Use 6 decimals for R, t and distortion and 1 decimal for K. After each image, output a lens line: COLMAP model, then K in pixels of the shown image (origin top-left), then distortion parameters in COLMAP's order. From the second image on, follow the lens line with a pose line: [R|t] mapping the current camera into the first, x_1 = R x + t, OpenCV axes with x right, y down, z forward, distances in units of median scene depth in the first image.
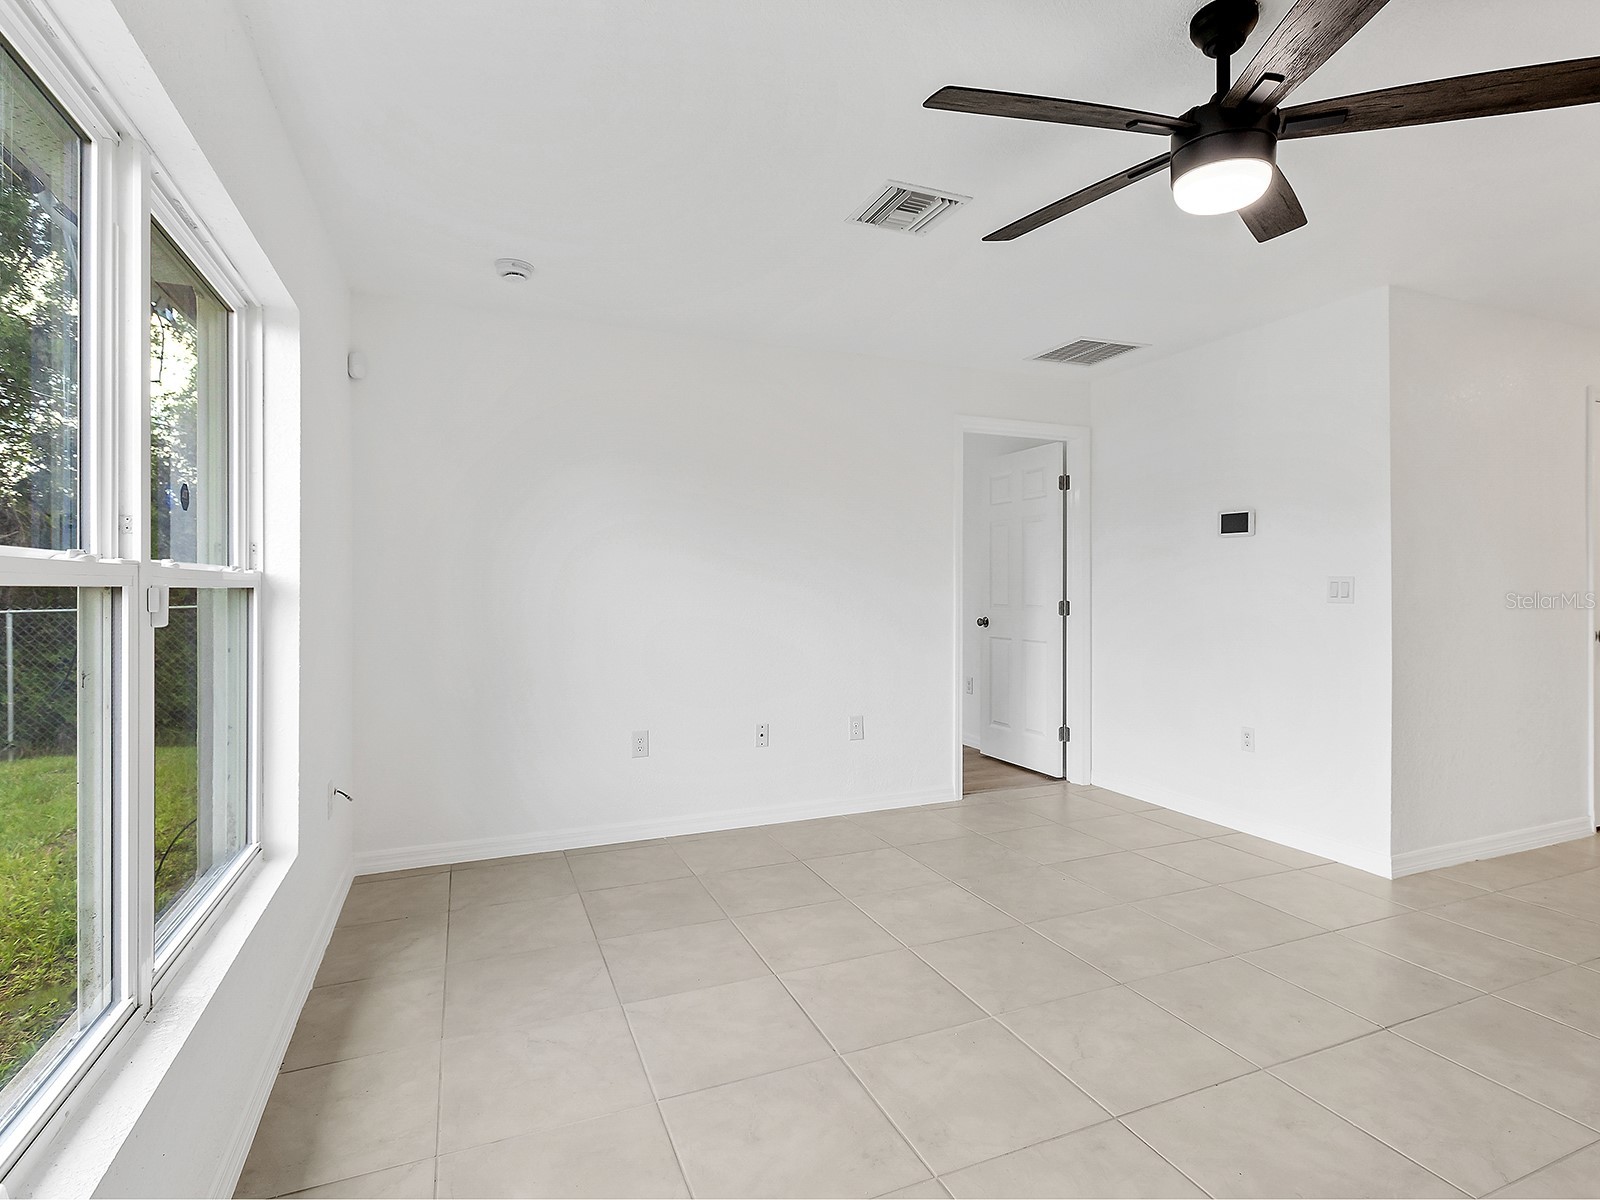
lens RADIAL K [[823.2, 0, 804.9], [0, 823.2, 591.4], [0, 0, 1]] dist [-0.001234, -0.000281]
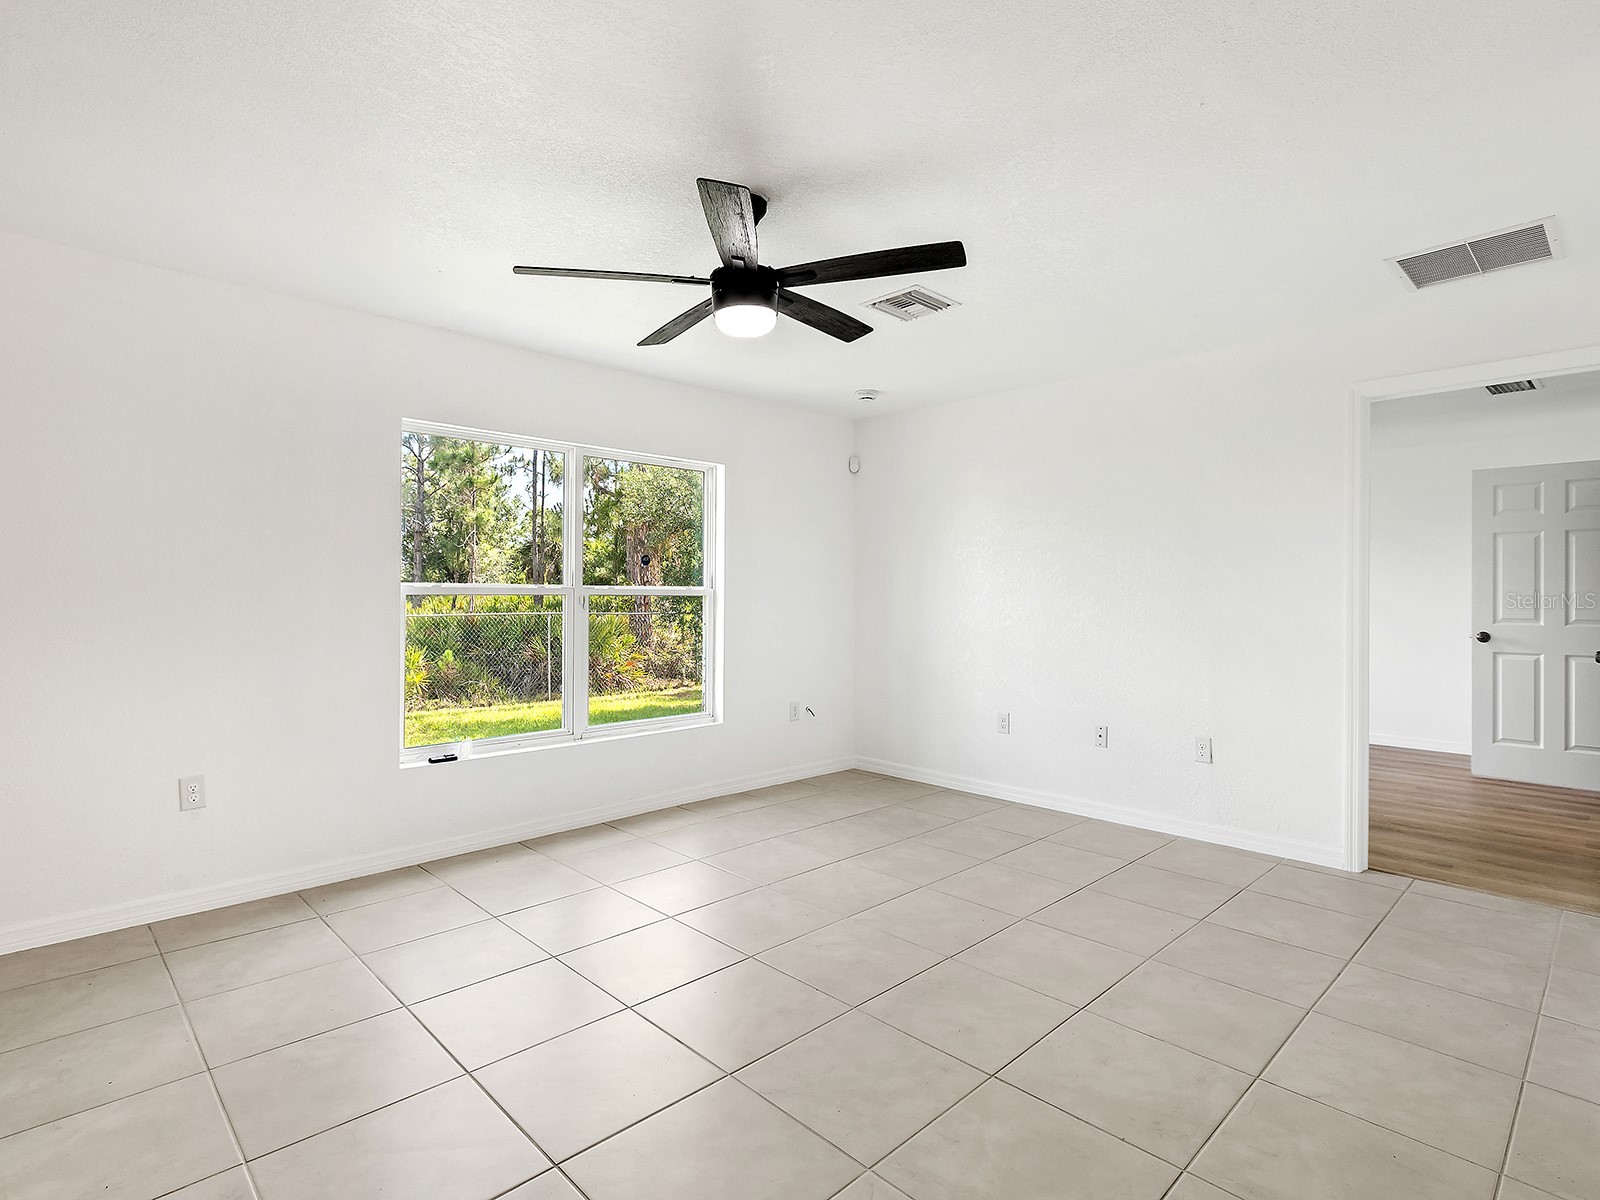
lens RADIAL K [[808.3, 0, 806.0], [0, 808.3, 588.5], [0, 0, 1]] dist [0.003109, 0.000681]
pose [[0.368175, -0.003788, -0.929749, 0.865981], [-0.014186, 0.999852, -0.009691, -0.003527], [0.929648, 0.016757, 0.368067, 0.268852]]
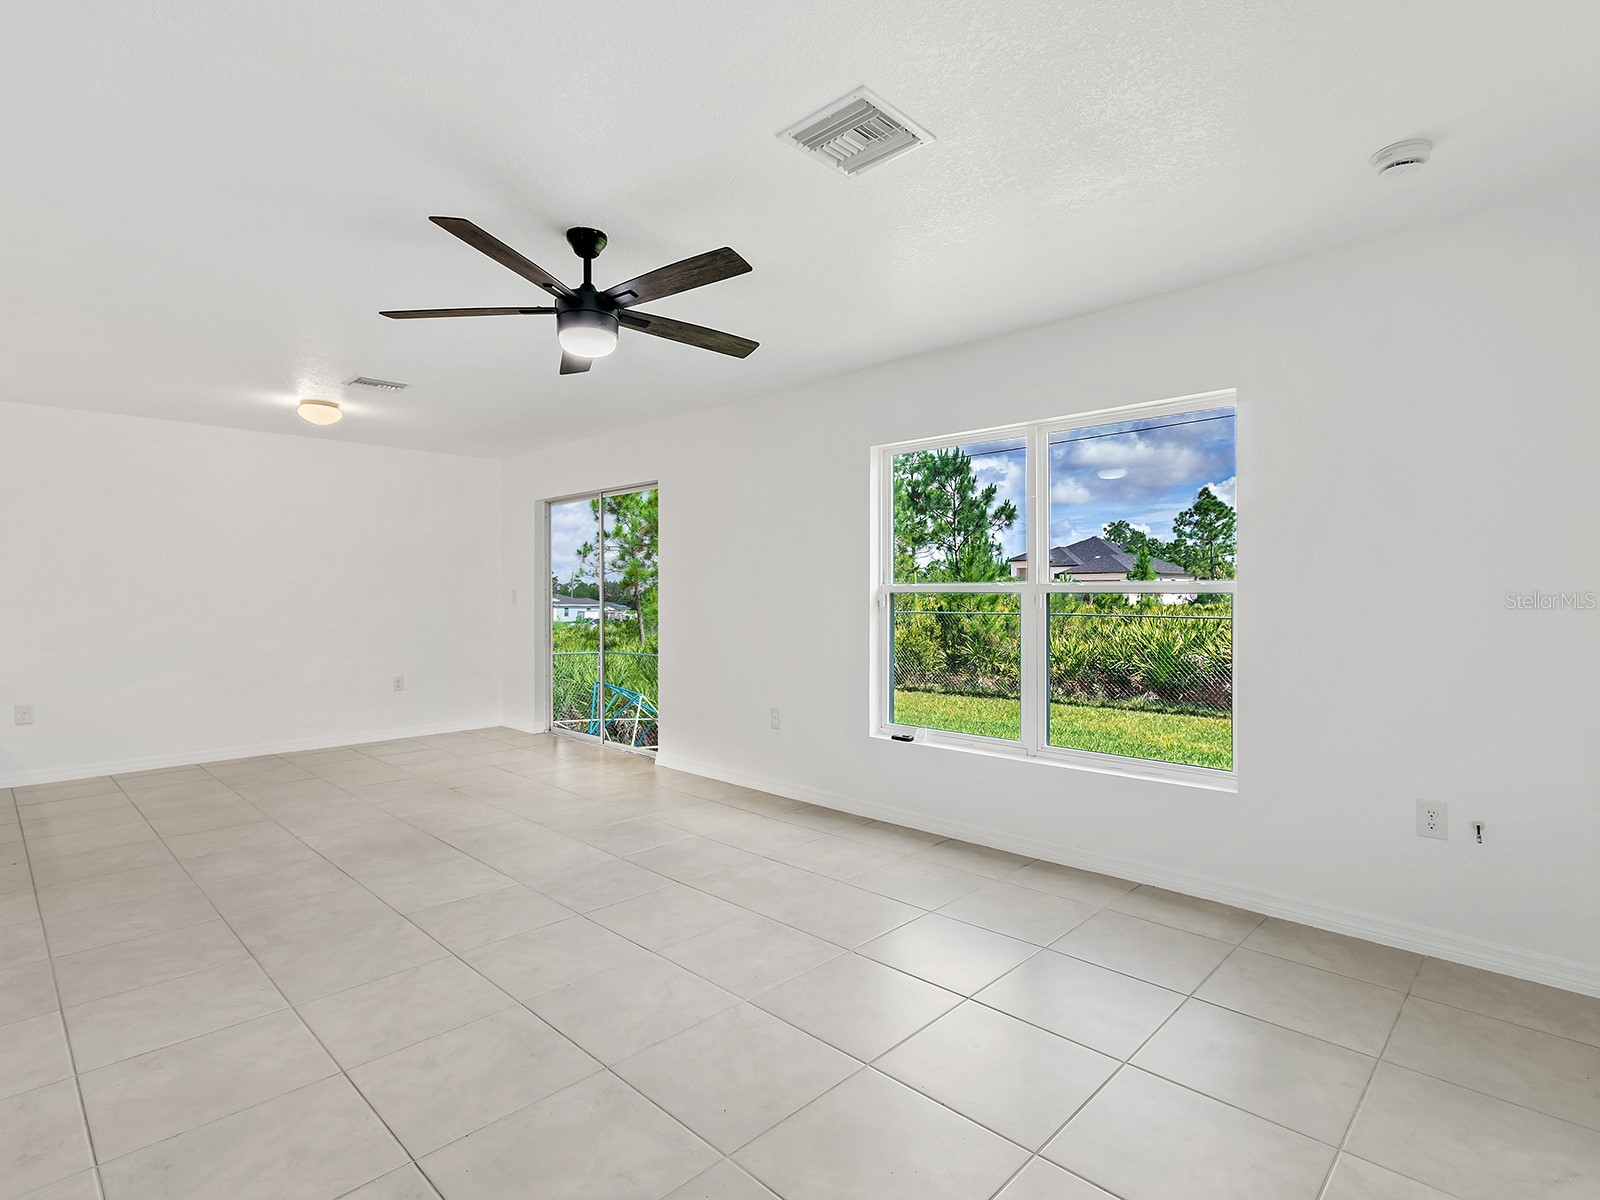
lens RADIAL K [[808.2, 0, 800.0], [0, 808.2, 600.0], [0, 0, 1]] dist [-0.000824, -0.000177]
pose [[-0.917546, 0.015360, -0.397332, 0.343984], [0.005426, 0.999644, 0.026113, -0.020030], [0.397592, 0.021804, -0.917303, 1.200761]]
